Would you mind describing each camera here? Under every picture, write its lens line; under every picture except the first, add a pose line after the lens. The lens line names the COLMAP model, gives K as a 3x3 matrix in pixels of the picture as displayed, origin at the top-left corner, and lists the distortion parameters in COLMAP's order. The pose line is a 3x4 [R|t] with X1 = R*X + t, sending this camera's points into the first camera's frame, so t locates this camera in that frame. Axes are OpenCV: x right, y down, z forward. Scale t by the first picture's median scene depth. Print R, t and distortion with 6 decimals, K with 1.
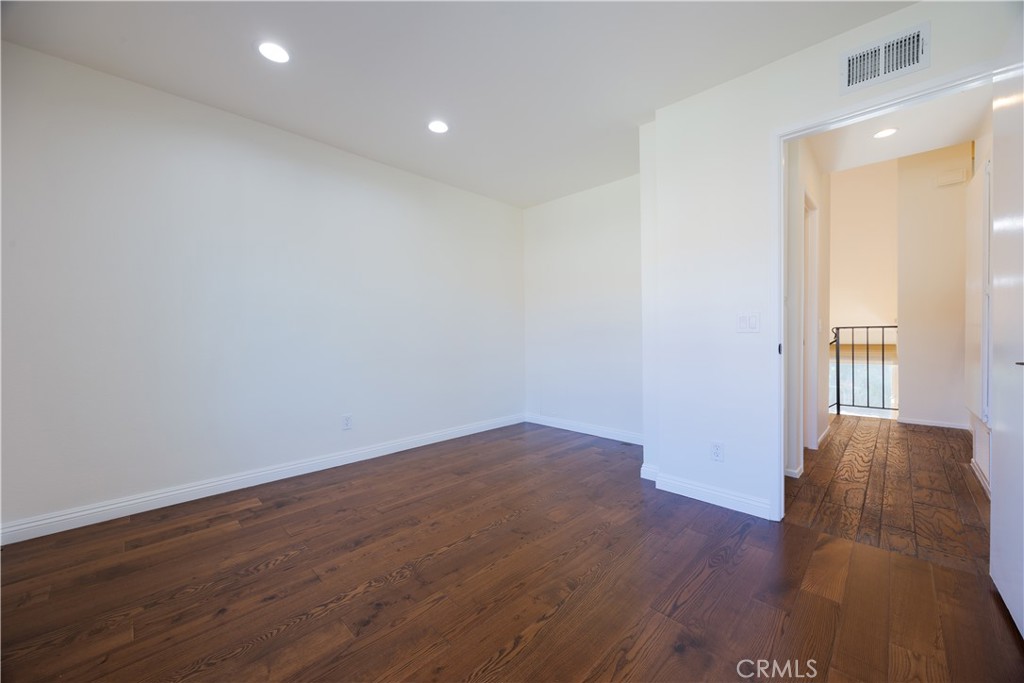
lens RADIAL K [[387.4, 0, 513.8], [0, 387.4, 341.2], [0, 0, 1]] dist [-0.005930, 0.000681]
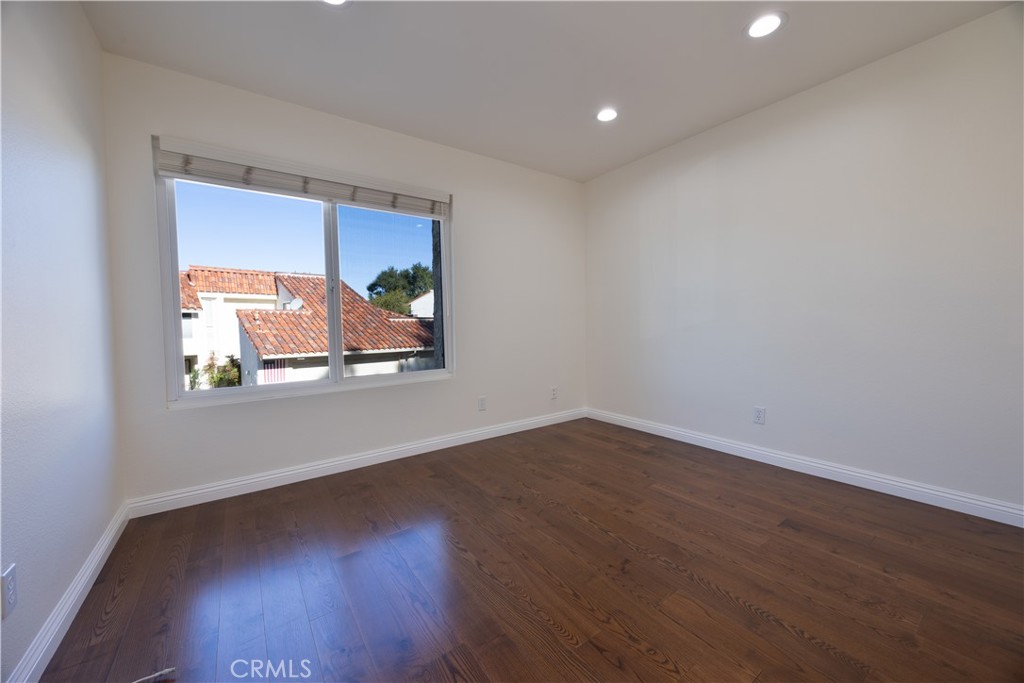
lens RADIAL K [[387.4, 0, 520.1], [0, 387.4, 341.4], [0, 0, 1]] dist [-0.005930, 0.000681]
pose [[-0.161729, 0.056098, -0.985239, 0.803923], [0.002573, 0.998404, 0.056425, -0.023471], [0.986832, 0.006590, -0.161615, 0.886335]]
